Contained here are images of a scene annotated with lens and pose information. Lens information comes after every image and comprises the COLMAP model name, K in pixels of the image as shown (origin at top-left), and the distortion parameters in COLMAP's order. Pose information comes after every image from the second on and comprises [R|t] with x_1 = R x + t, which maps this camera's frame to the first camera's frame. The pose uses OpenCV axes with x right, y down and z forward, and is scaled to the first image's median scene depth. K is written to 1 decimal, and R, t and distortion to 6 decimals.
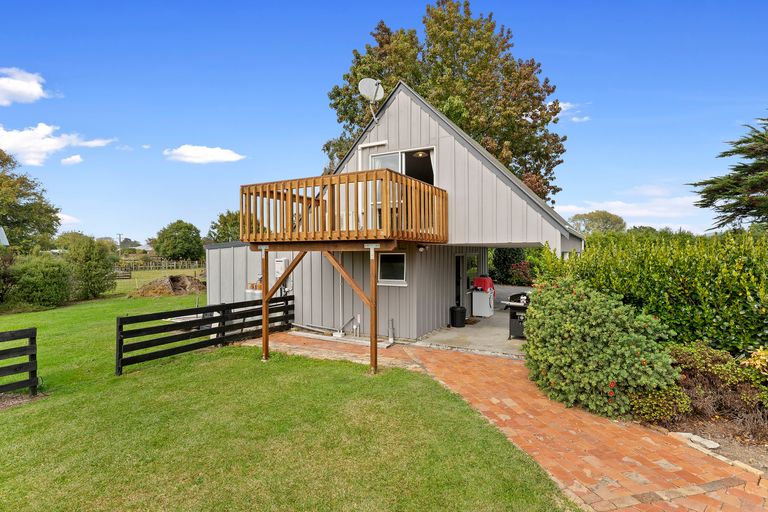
lens RADIAL K [[398.2, 0, 390.7], [0, 398.2, 252.4], [0, 0, 1]] dist [0.005012, 0.001005]
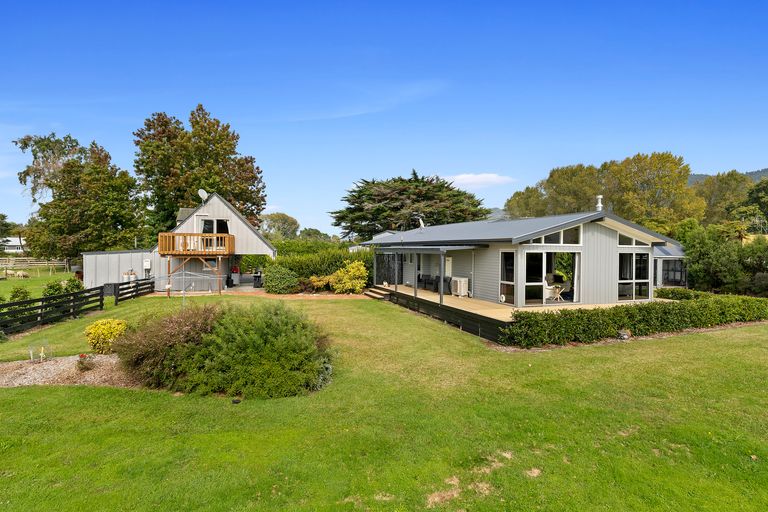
lens RADIAL K [[398.2, 0, 390.7], [0, 398.2, 252.4], [0, 0, 1]] dist [0.005012, 0.001005]
pose [[0.727248, 0.000528, 0.686374, -0.797892], [-0.008137, 0.999936, 0.007852, -0.053473], [-0.686326, -0.011295, 0.727206, -1.463232]]
